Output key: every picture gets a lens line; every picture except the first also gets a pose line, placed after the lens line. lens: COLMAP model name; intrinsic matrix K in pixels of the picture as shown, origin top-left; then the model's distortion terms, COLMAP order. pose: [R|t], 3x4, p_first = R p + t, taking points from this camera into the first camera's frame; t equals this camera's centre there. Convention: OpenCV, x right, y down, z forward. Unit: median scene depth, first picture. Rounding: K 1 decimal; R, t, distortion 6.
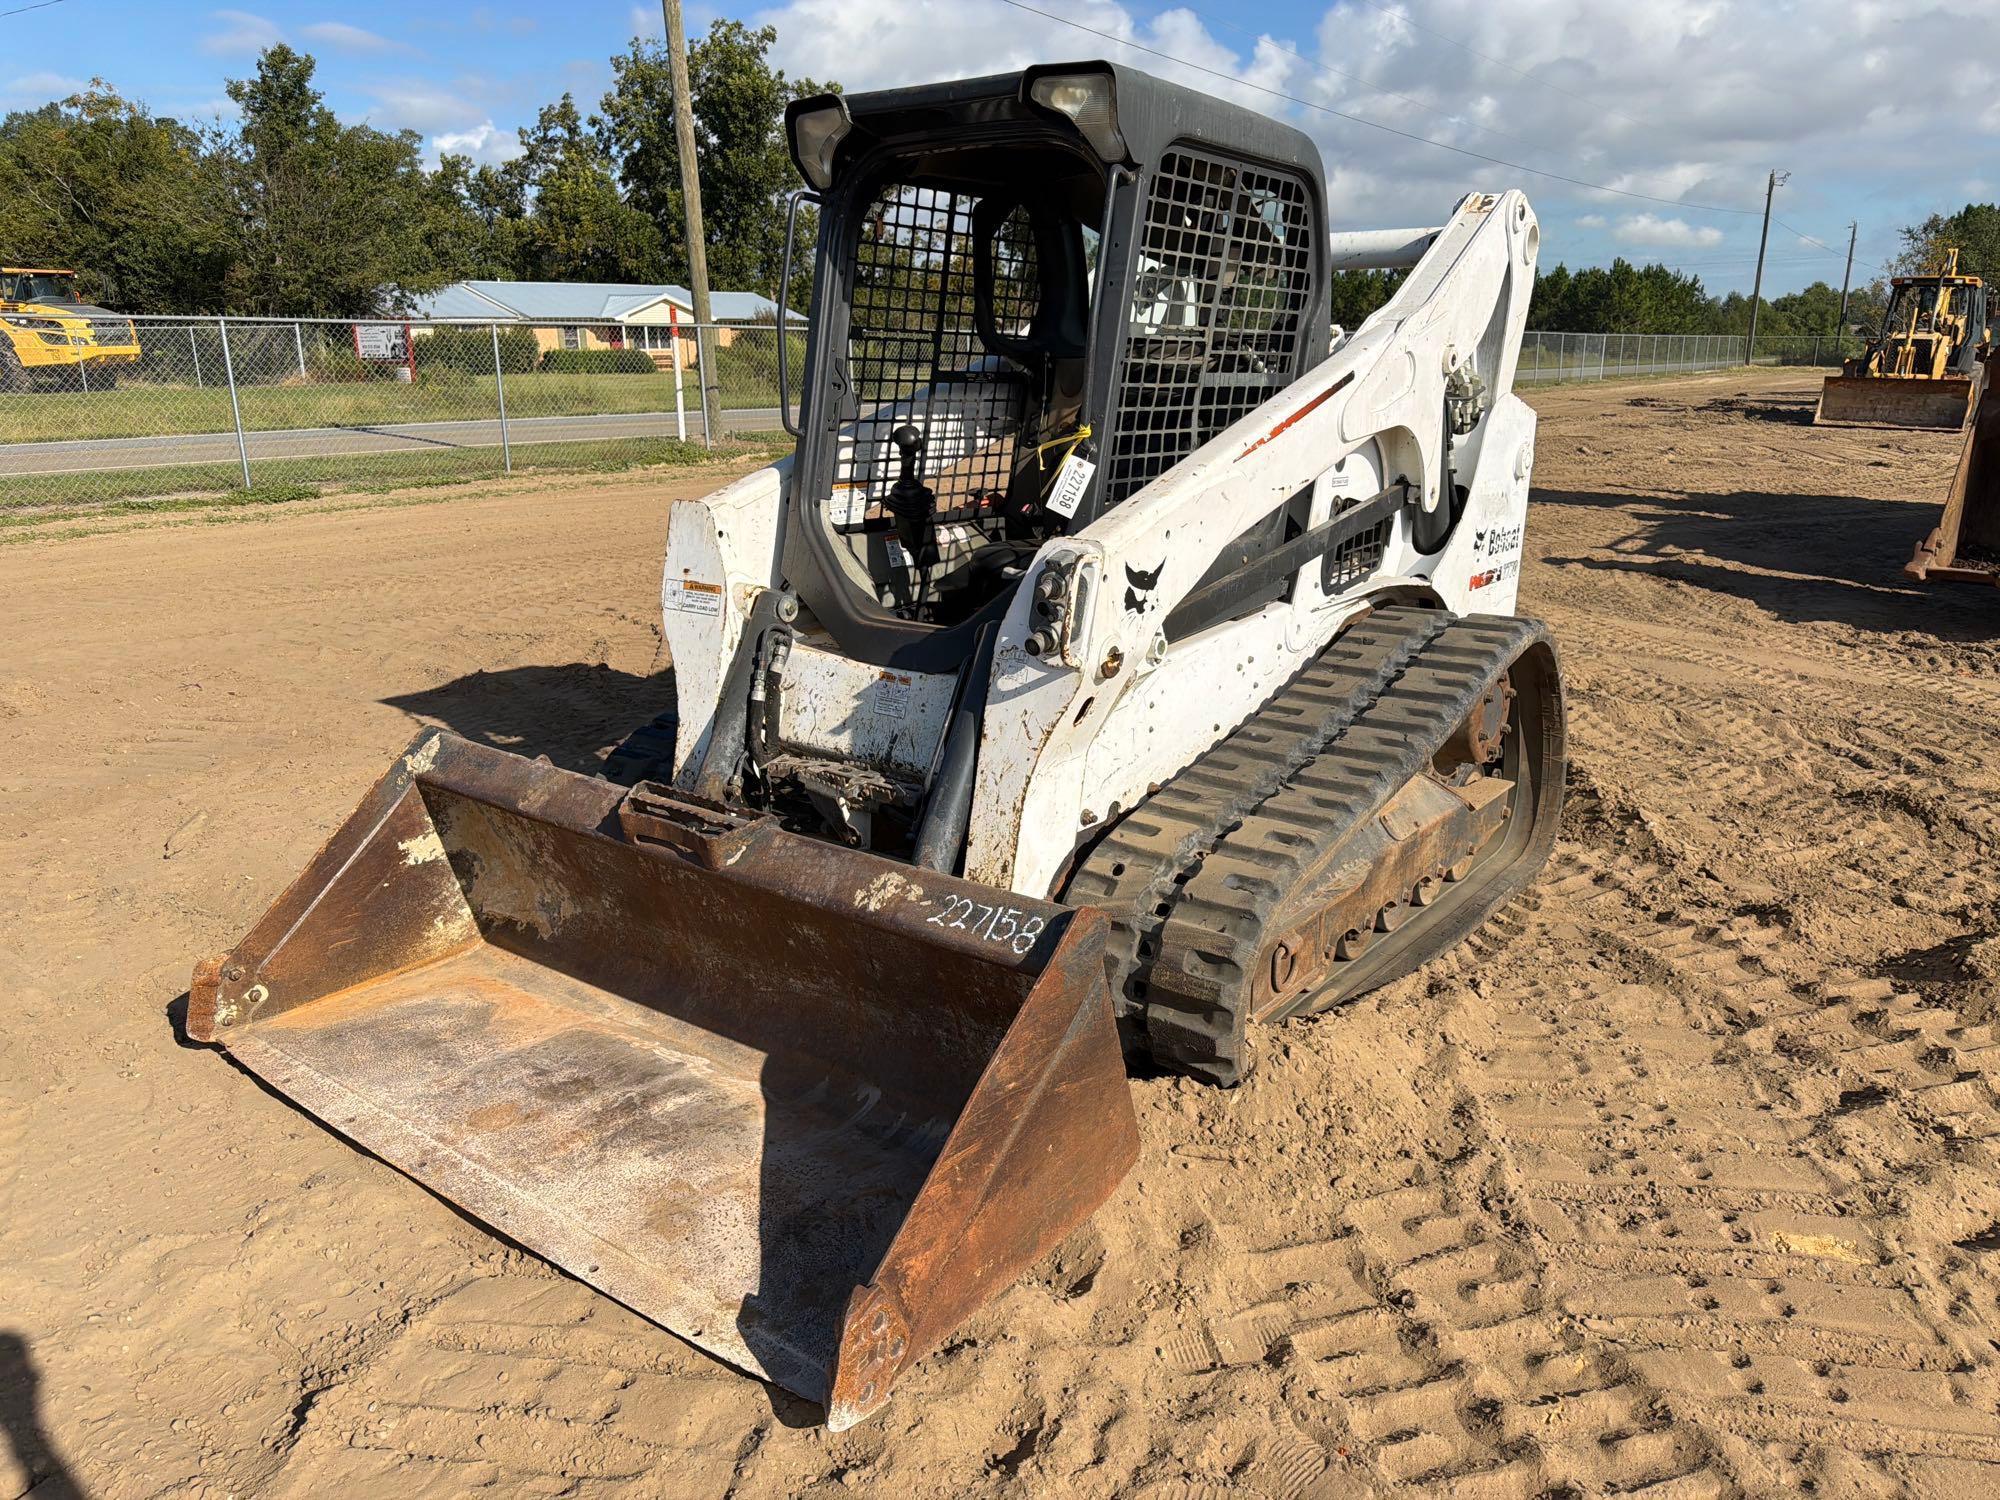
lens RADIAL K [[1411.6, 0, 1003.7], [0, 1411.6, 735.5], [0, 0, 1]] dist [0.047317, -0.055315]
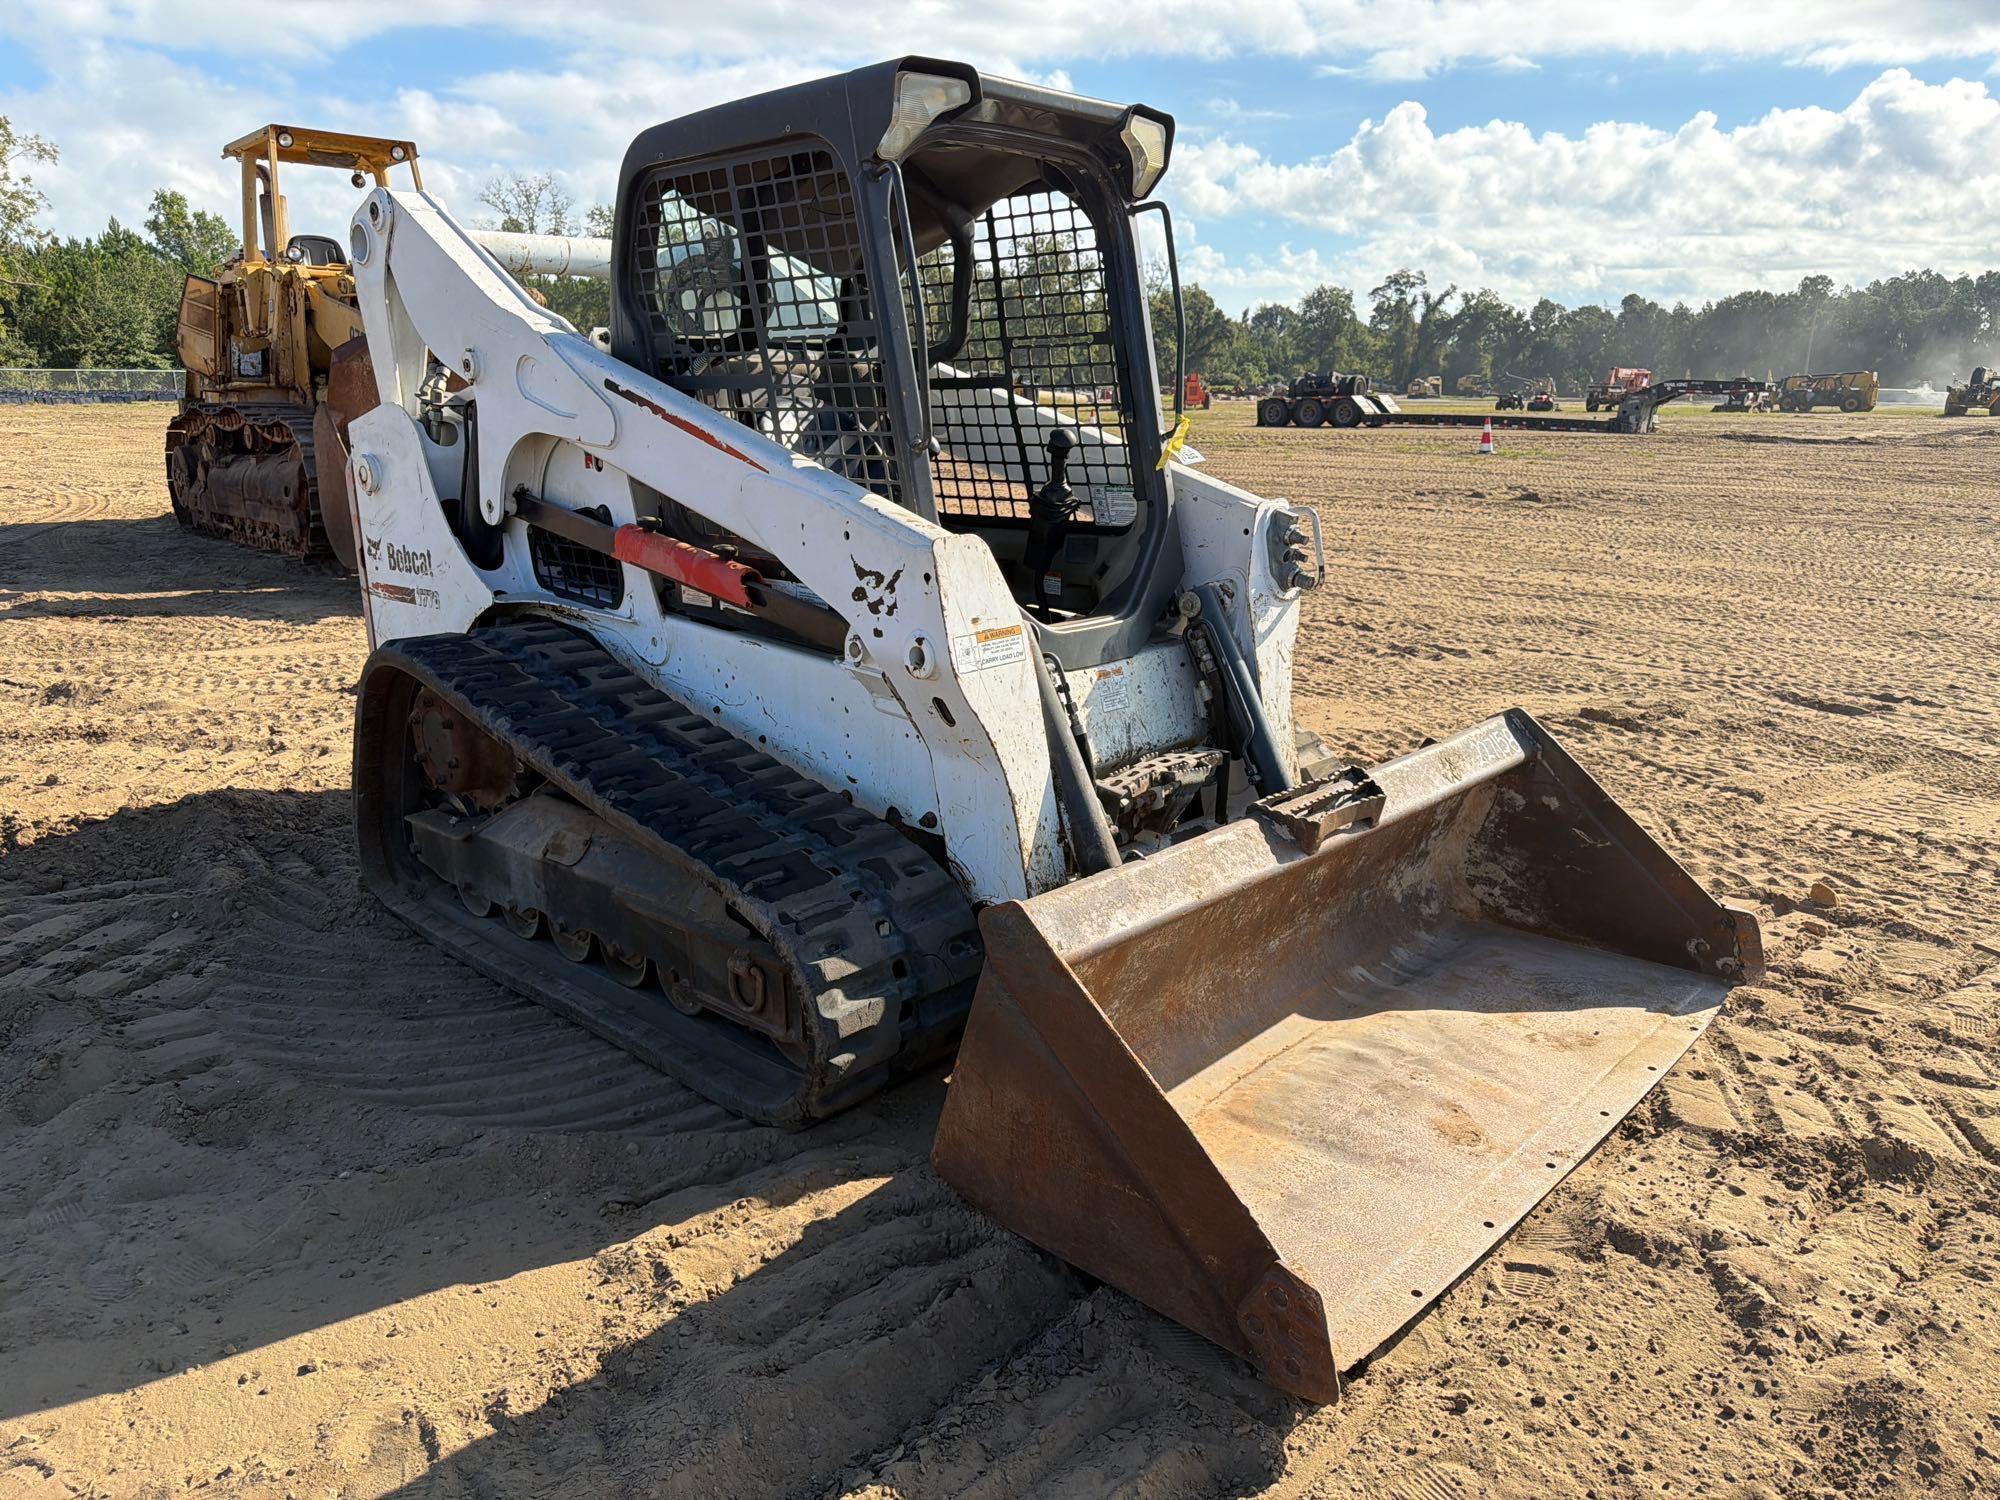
lens RADIAL K [[1411.6, 0, 985.4], [0, 1411.6, 742.2], [0, 0, 1]] dist [0.047317, -0.055315]
pose [[0.105909, -0.248496, 0.962826, -1.163133], [0.260792, 0.941319, 0.214258, -0.253371], [-0.959568, 0.228405, 0.164500, 1.000438]]
